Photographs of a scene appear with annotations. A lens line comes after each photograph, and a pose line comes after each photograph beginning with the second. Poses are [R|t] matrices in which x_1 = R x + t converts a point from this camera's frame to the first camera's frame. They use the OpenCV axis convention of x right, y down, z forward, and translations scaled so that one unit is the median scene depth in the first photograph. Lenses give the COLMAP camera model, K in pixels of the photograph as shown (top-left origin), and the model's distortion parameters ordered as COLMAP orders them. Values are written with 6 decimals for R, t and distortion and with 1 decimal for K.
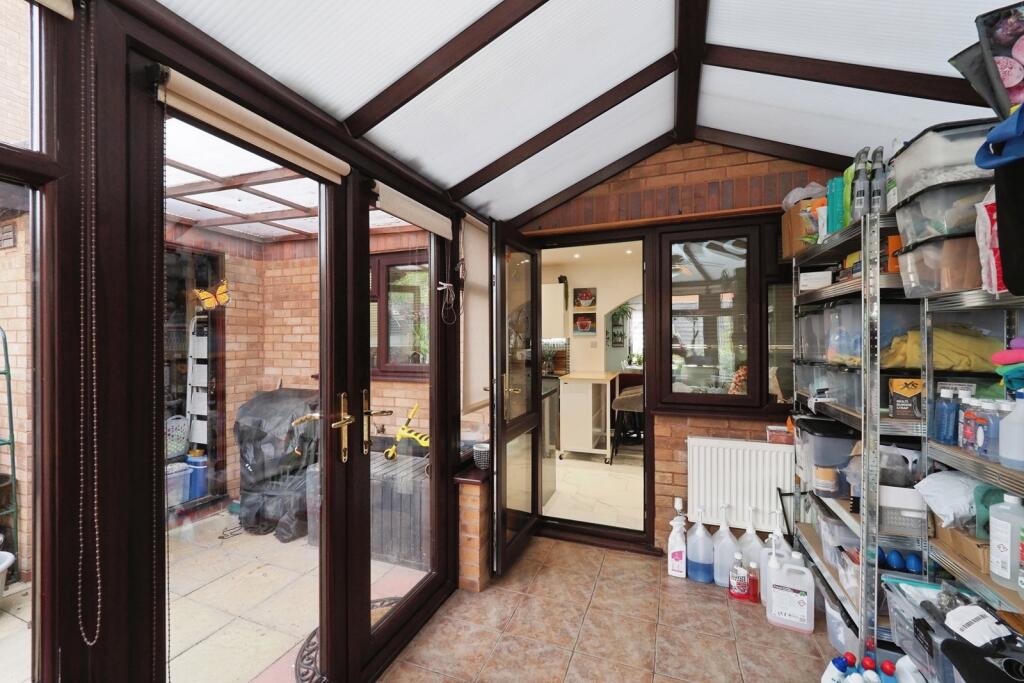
lens RADIAL K [[432.0, 0, 511.0], [0, 432.0, 343.5], [0, 0, 1]] dist [-0.003068, -0.000227]
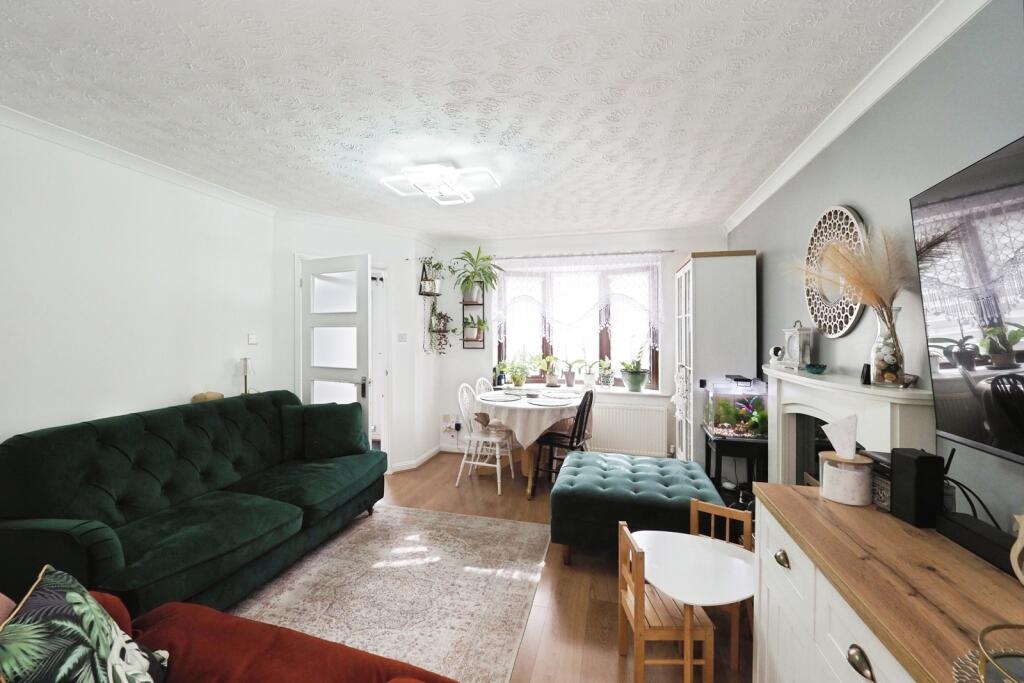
lens RADIAL K [[432.0, 0, 511.0], [0, 432.0, 337.0], [0, 0, 1]] dist [-0.003068, -0.000227]
pose [[0.993891, 0.004346, 0.110277, 0.404438], [-0.004676, 0.999985, 0.002735, -0.010379], [-0.110264, -0.003234, 0.993897, 0.884246]]
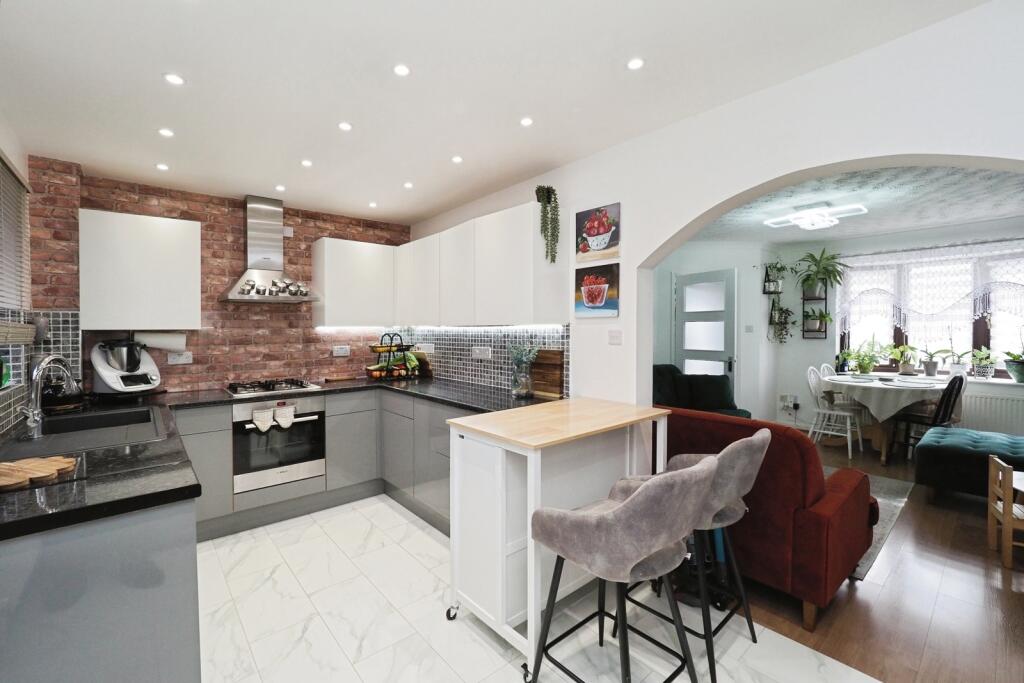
lens RADIAL K [[432.0, 0, 509.2], [0, 432.0, 345.7], [0, 0, 1]] dist [-0.003068, -0.000227]
pose [[0.870706, 0.011126, -0.491679, 0.308081], [0.006048, 0.999426, 0.033325, -0.004737], [0.491767, -0.031990, 0.870139, 0.572809]]
